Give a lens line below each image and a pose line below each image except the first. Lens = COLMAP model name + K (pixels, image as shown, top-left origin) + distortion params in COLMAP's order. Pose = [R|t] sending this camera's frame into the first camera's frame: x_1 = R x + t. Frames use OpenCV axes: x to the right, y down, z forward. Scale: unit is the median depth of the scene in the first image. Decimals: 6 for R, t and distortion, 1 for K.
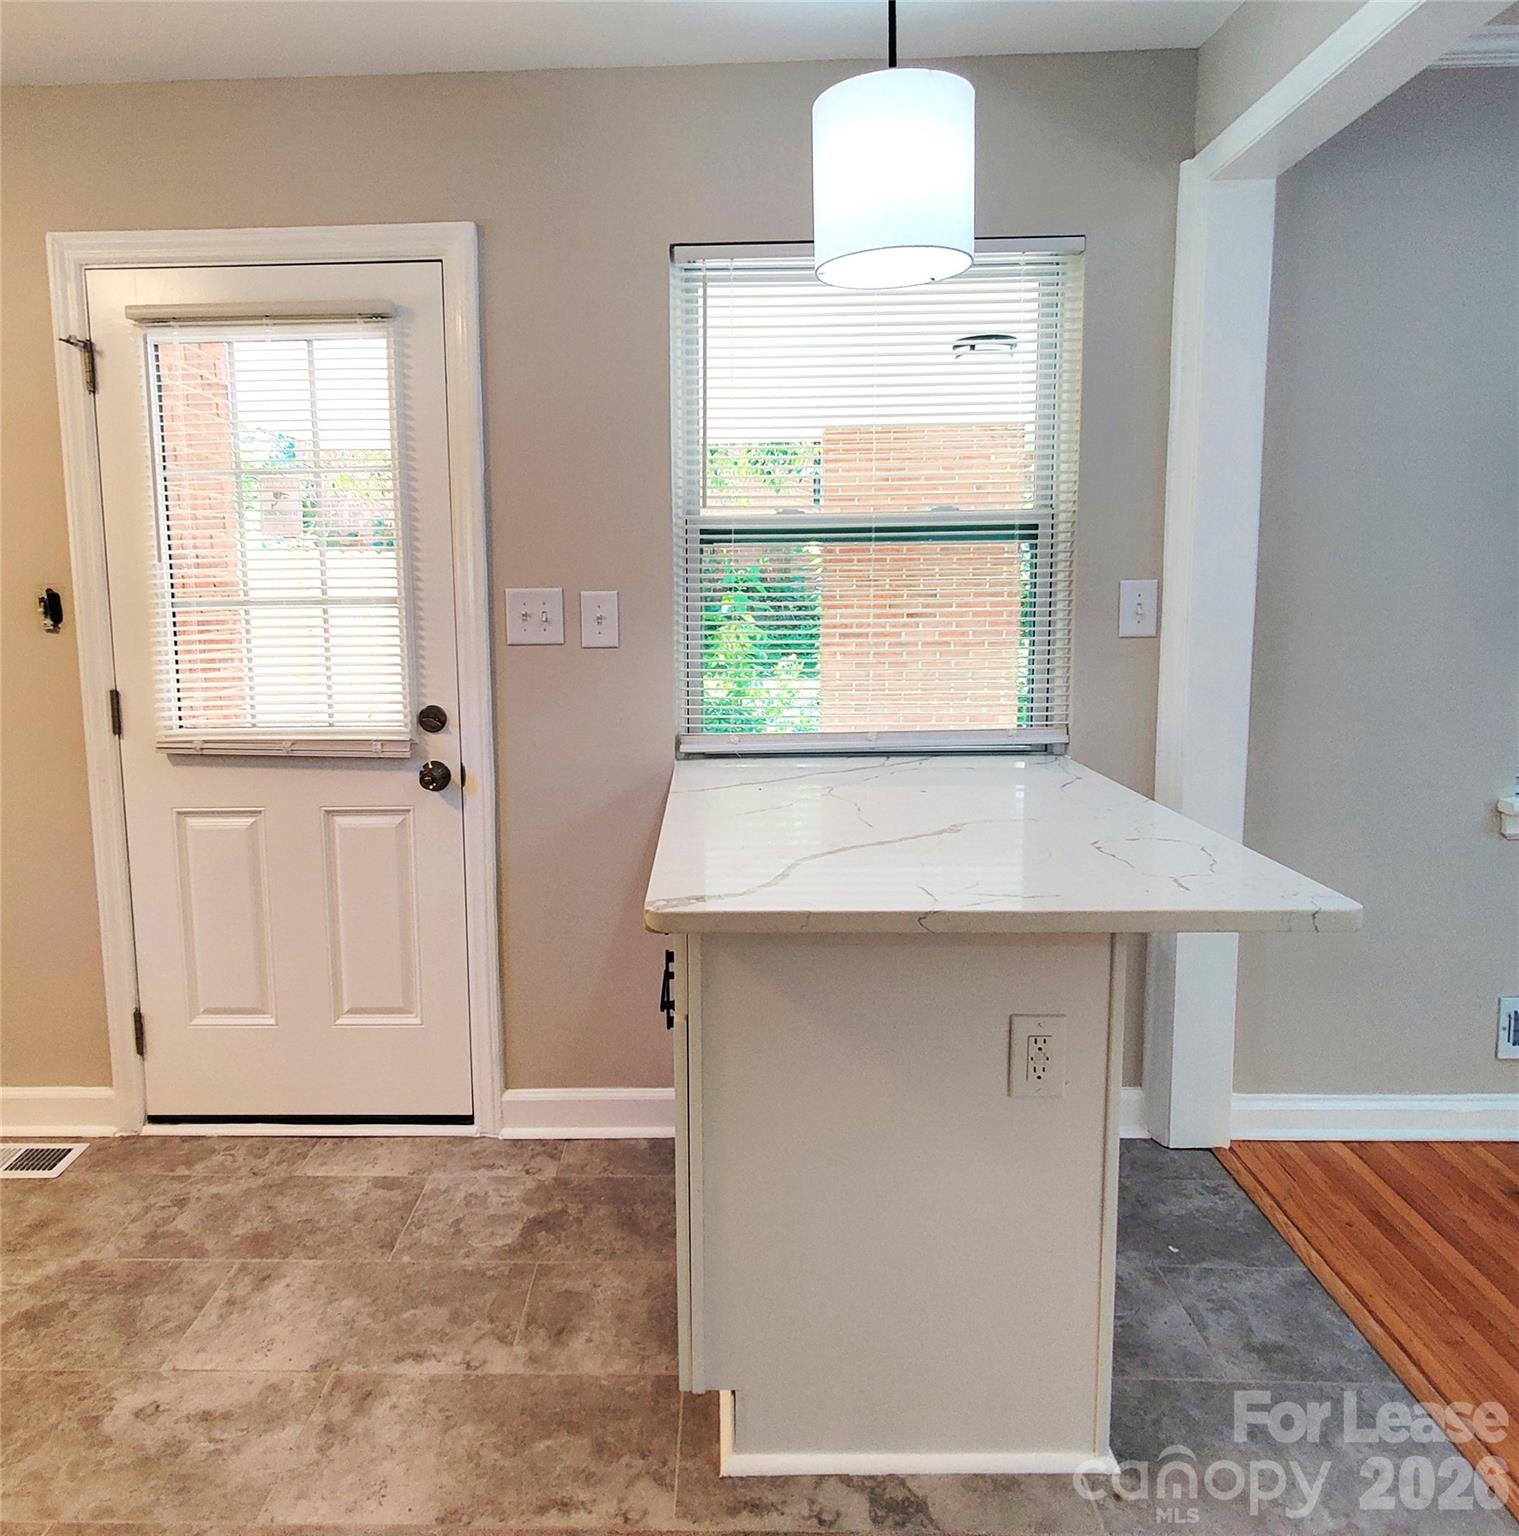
lens RADIAL K [[1042.8, 0, 726.1], [0, 1042.8, 724.6], [0, 0, 1]] dist [0.031620, -0.023052]
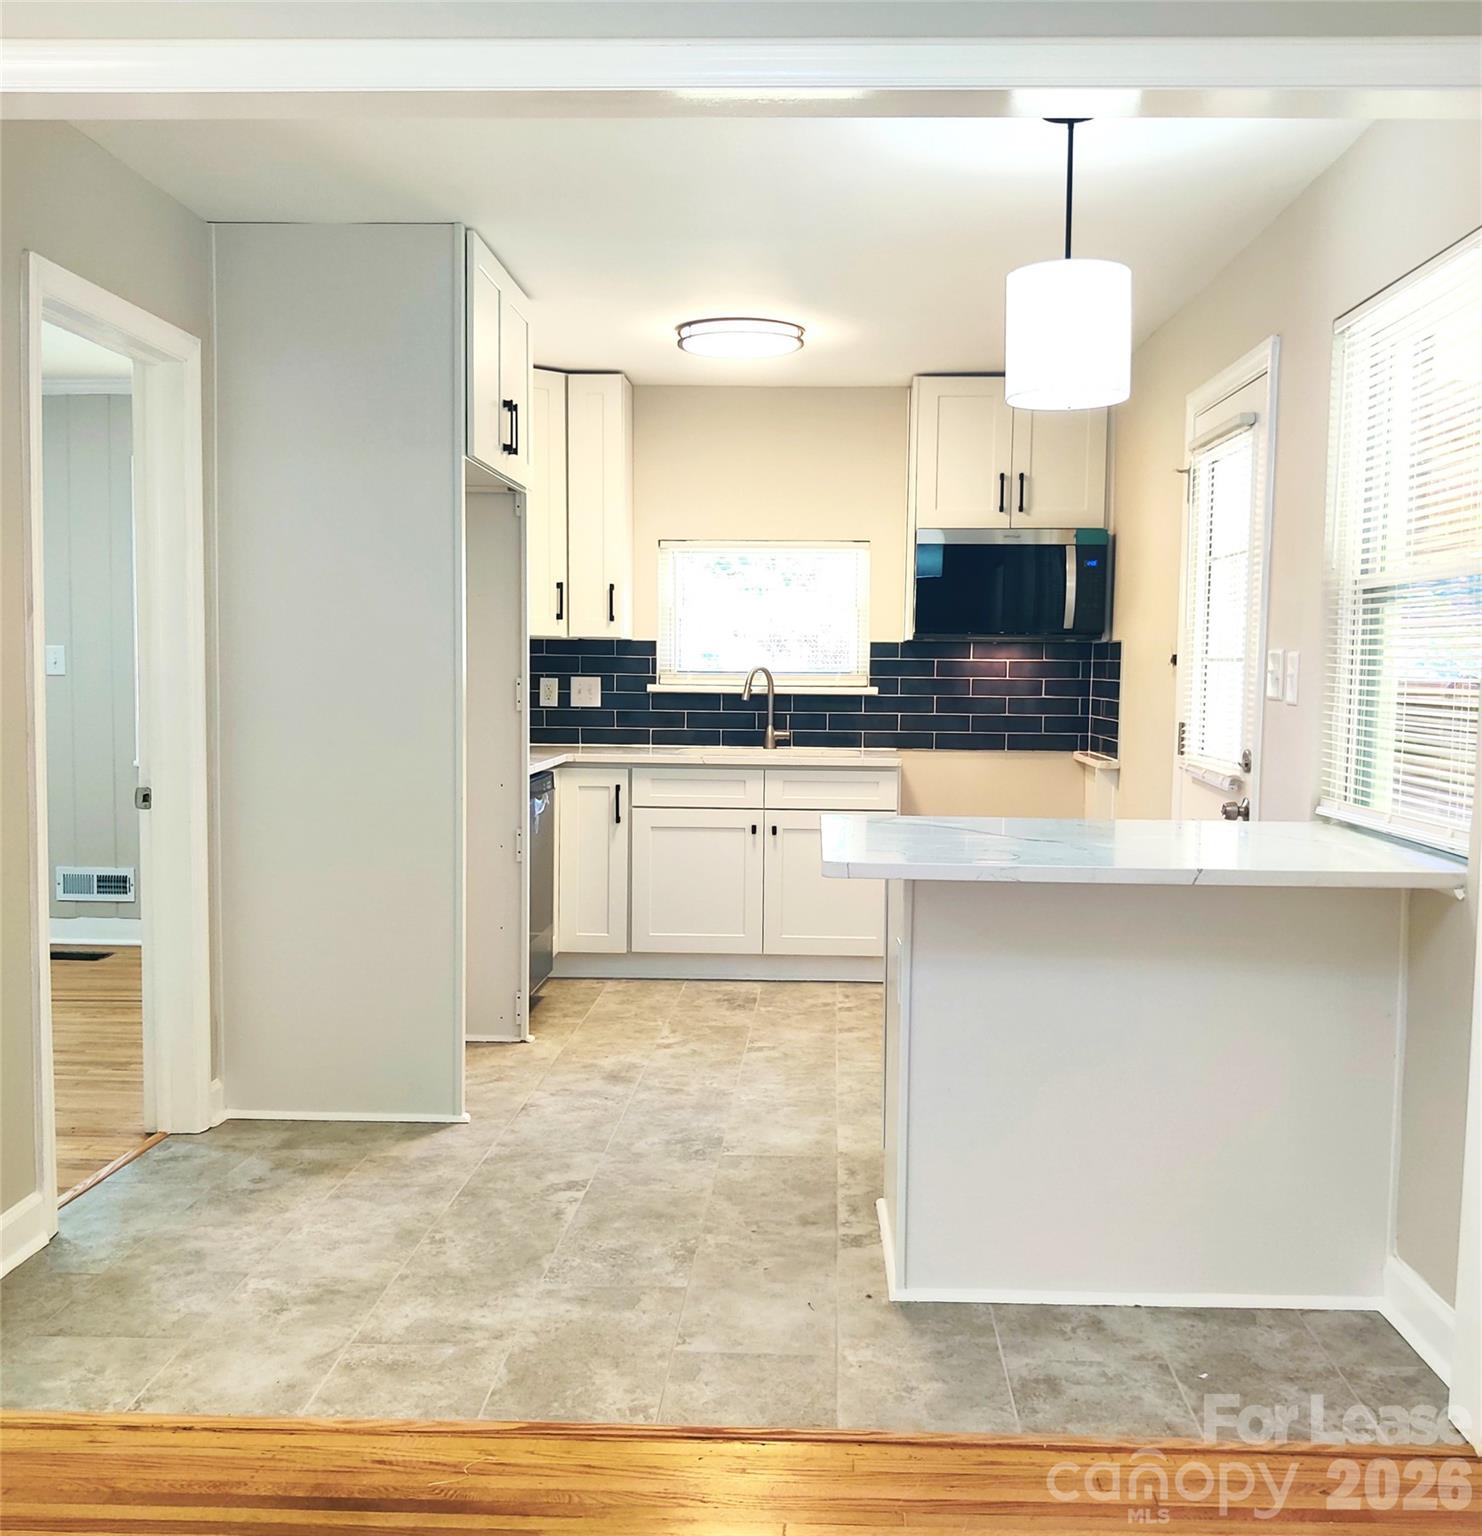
lens RADIAL K [[1674.9, 0, 739.5], [0, 1674.9, 801.8], [0, 0, 1]] dist [0.076555, -0.222325]
pose [[-0.032508, 0.097872, -0.994668, 1.659198], [-0.112209, 0.988545, 0.100936, -0.090117], [0.993153, 0.114892, -0.021153, 0.511507]]
